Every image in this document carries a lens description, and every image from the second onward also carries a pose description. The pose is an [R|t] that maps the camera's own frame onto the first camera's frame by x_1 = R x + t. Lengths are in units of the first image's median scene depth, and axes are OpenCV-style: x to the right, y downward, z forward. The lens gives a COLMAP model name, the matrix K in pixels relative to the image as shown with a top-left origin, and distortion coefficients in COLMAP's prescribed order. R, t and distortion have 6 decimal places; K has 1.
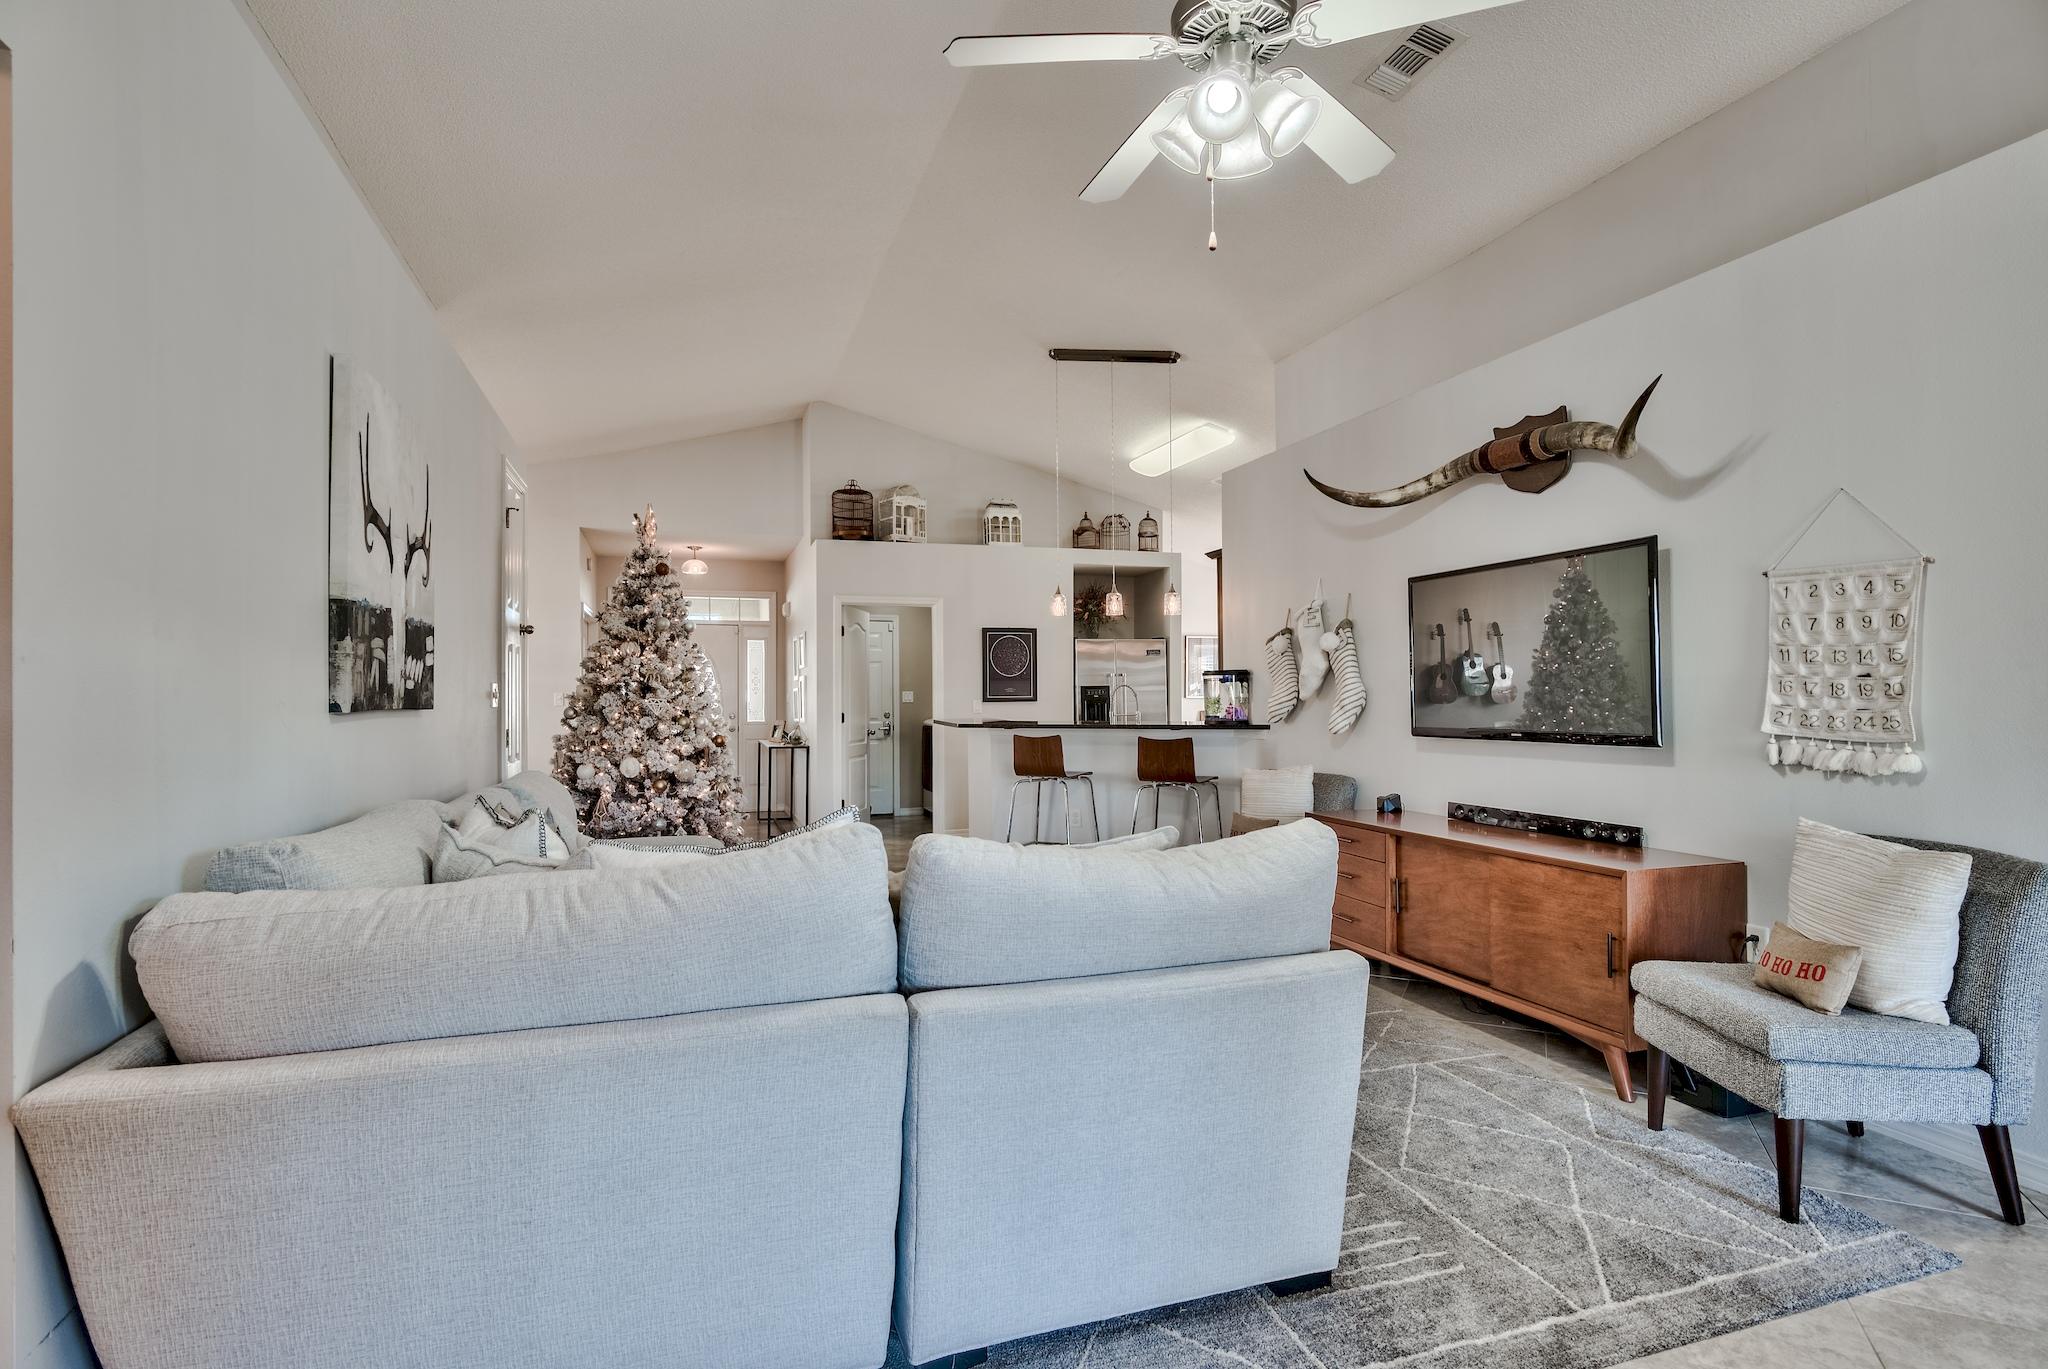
lens RADIAL K [[1013.8, 0, 1018.8], [0, 1013.8, 692.9], [0, 0, 1]] dist [-0.002073, -0.000535]
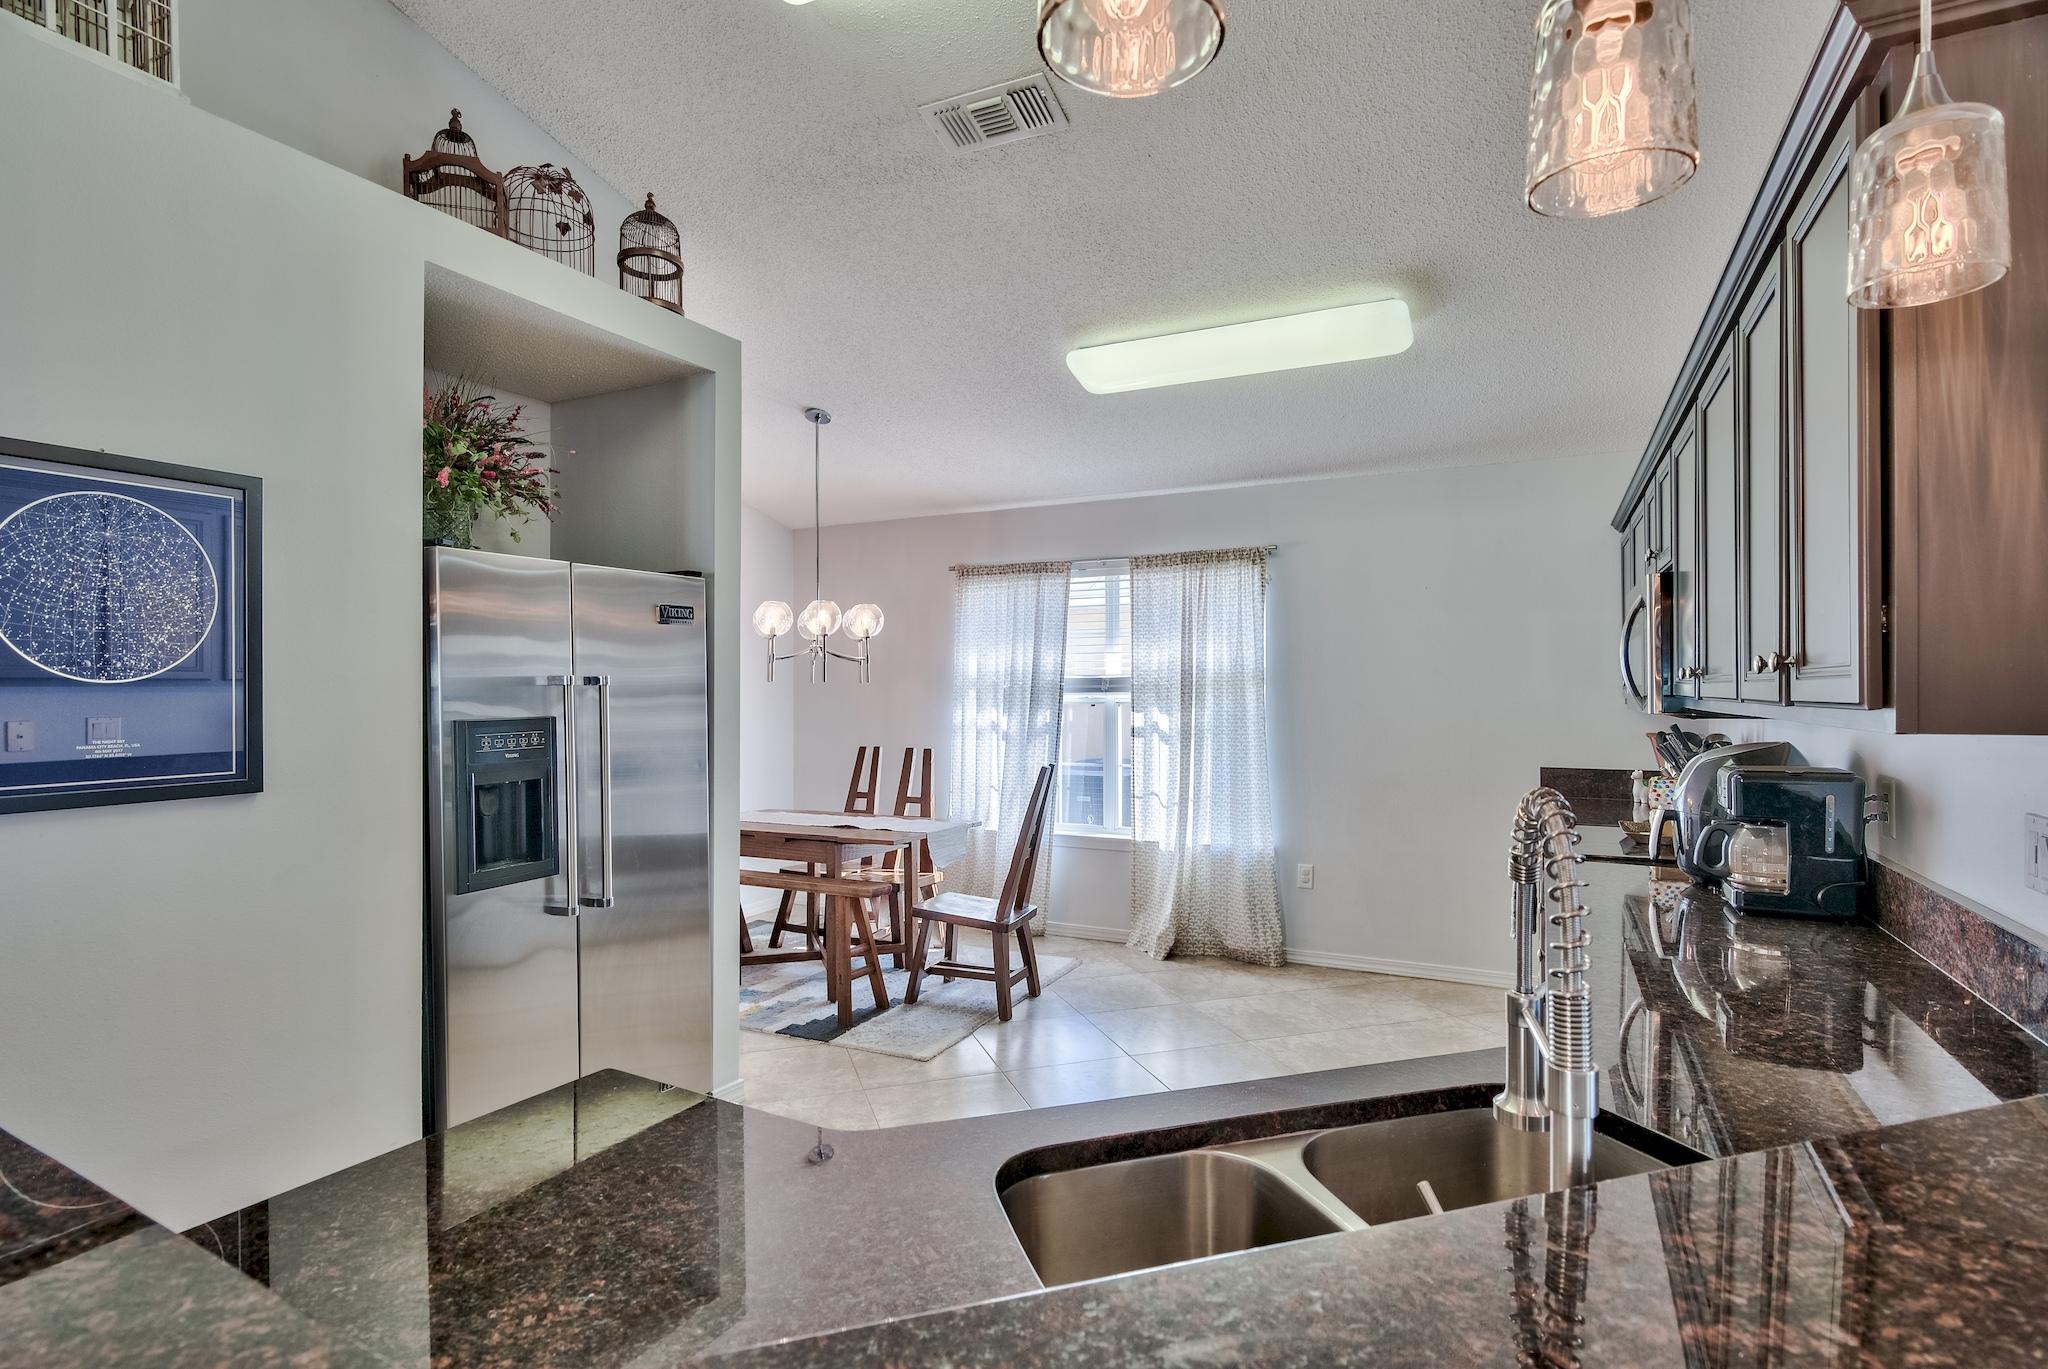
lens RADIAL K [[1007.3, 0, 1026.4], [0, 1007.3, 696.5], [0, 0, 1]] dist [-0.000710, 0.000195]
pose [[0.701769, 0.000993, 0.712404, -0.034296], [-0.007473, 0.999954, 0.005968, -0.023112], [-0.712366, -0.009512, 0.701744, 1.027274]]
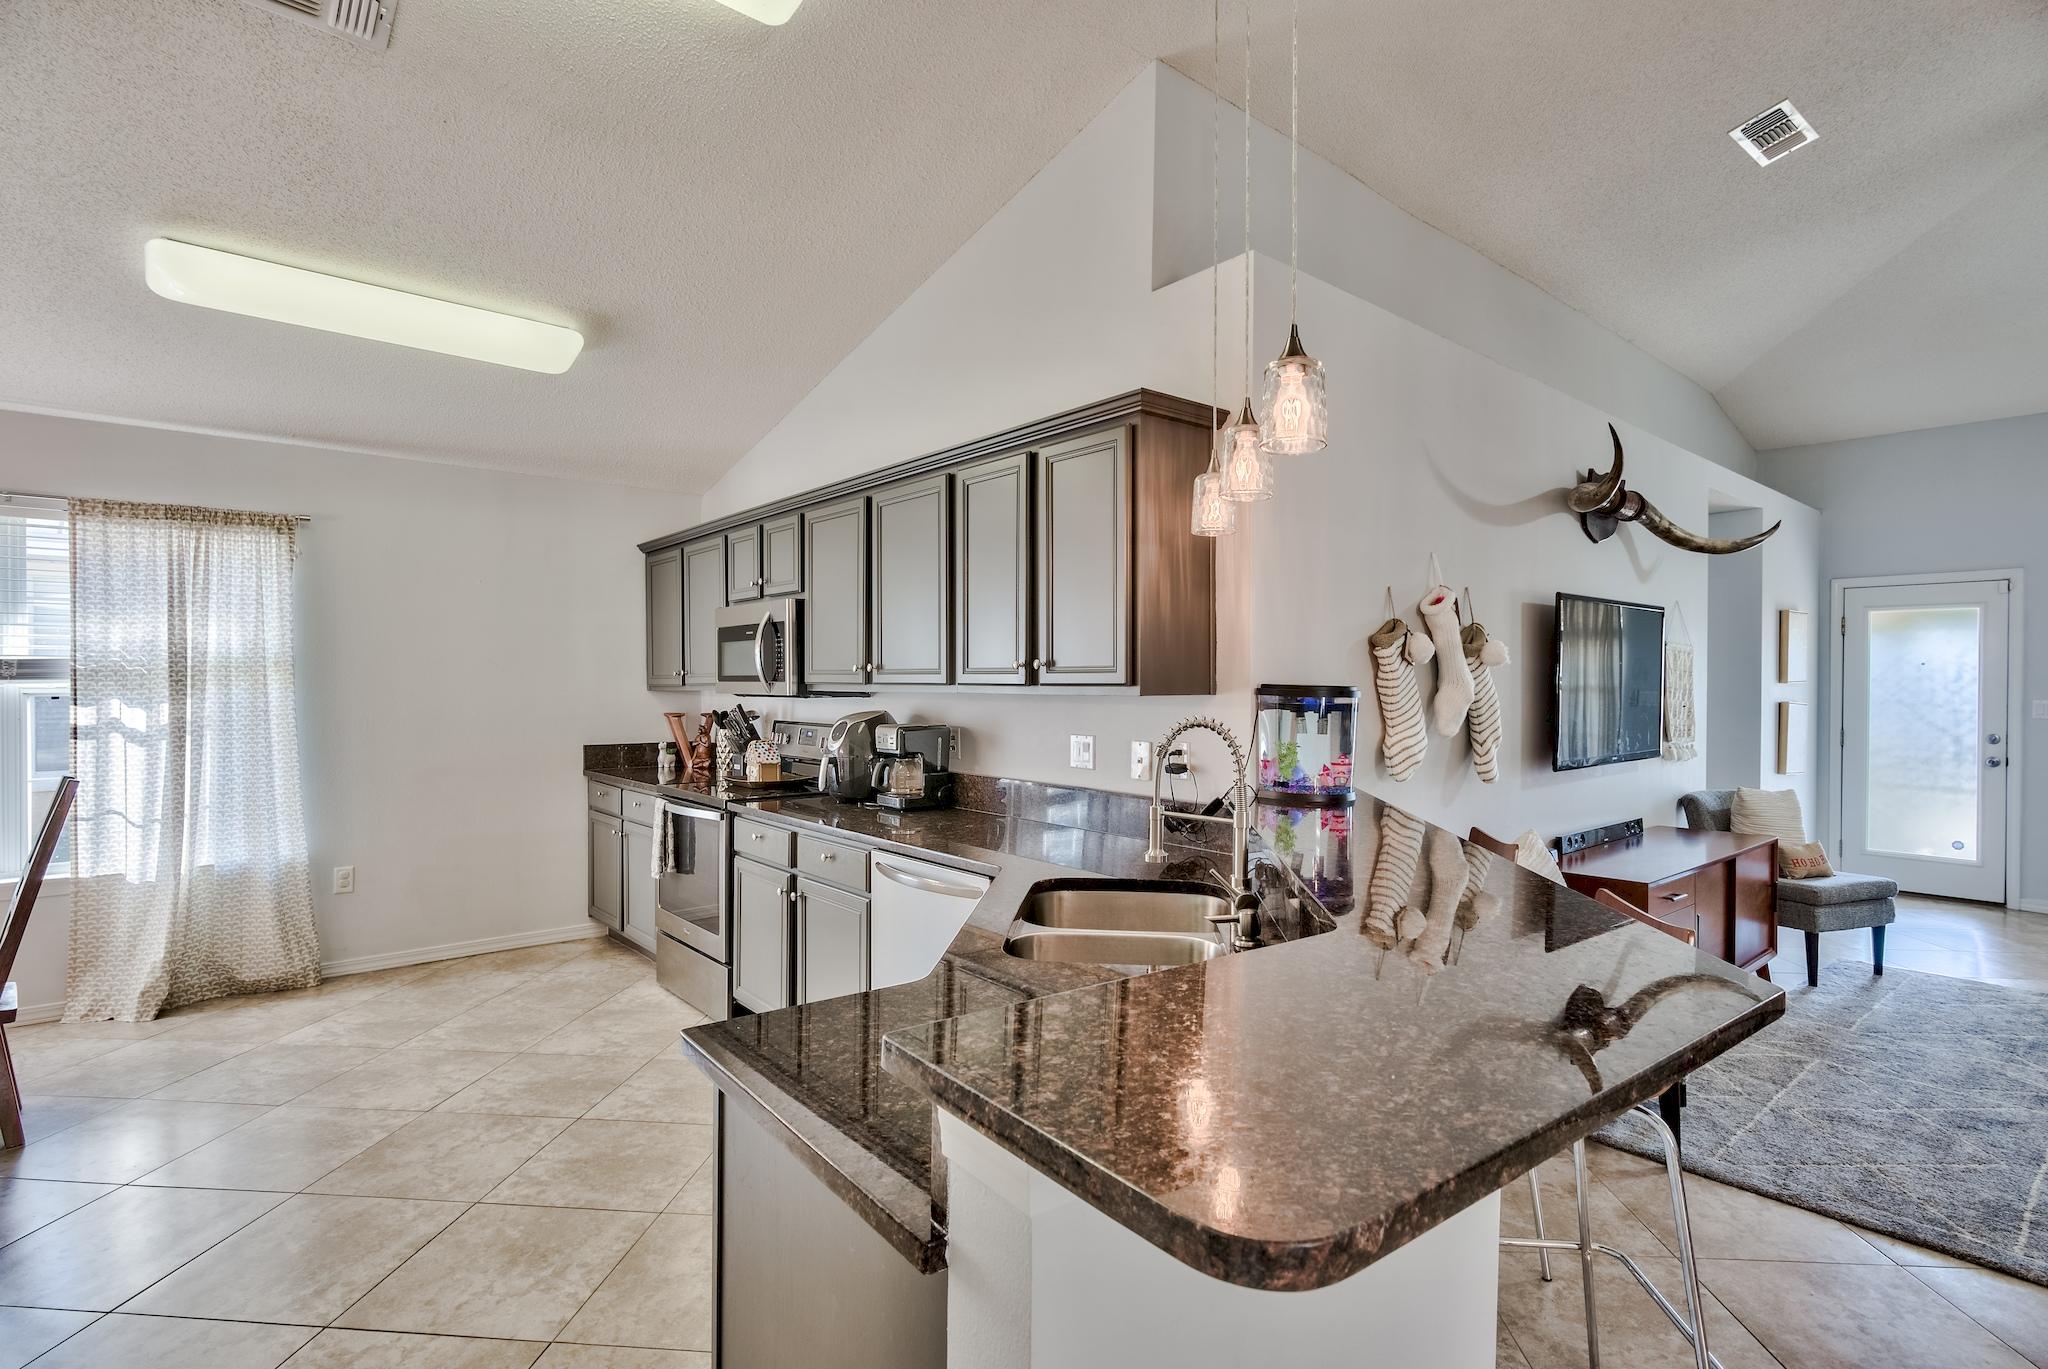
lens RADIAL K [[993.8, 0, 1022.7], [0, 993.8, 685.8], [0, 0, 1]] dist [-0.002666, -0.000890]
pose [[-0.373225, 0.001737, 0.927739, -0.169214], [-0.005591, 0.999976, -0.004122, -0.019066], [-0.927724, -0.006725, -0.373207, 1.241406]]
